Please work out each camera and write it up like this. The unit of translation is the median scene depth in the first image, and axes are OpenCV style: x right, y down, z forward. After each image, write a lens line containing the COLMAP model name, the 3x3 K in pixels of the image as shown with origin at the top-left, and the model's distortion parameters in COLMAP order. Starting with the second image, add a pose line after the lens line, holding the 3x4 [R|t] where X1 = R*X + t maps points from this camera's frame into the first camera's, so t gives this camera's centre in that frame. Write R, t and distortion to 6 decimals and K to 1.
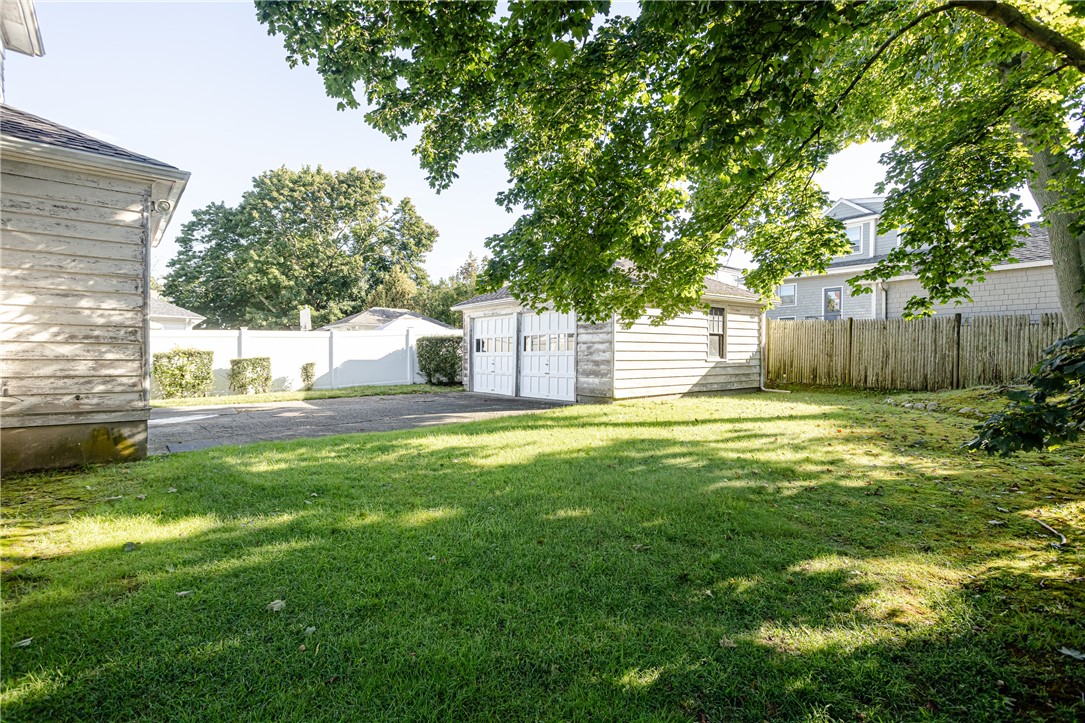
lens RADIAL K [[559.0, 0, 599.3], [0, 559.0, 348.0], [0, 0, 1]] dist [-0.000163, 0.028971]
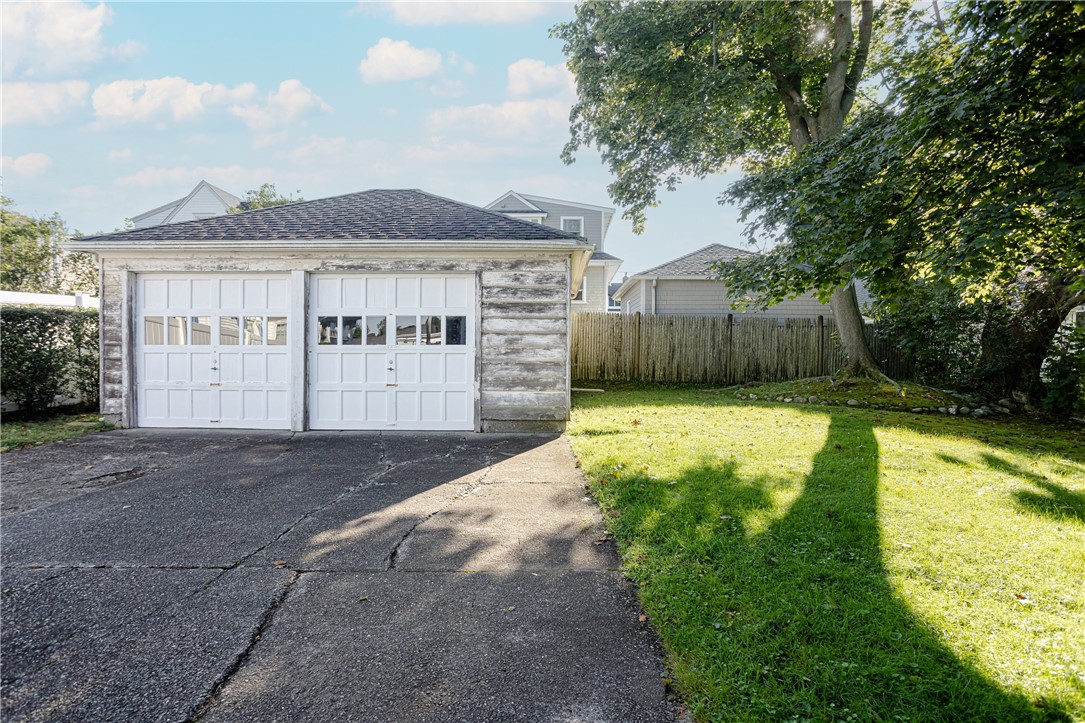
lens RADIAL K [[522.2, 0, 544.2], [0, 522.2, 362.9], [0, 0, 1]] dist [-0.034548, 0.022601]
pose [[0.686246, -0.021254, 0.727059, -0.349414], [-0.016217, 0.998877, 0.044507, -0.002618], [-0.727189, -0.042333, 0.685131, 0.501800]]
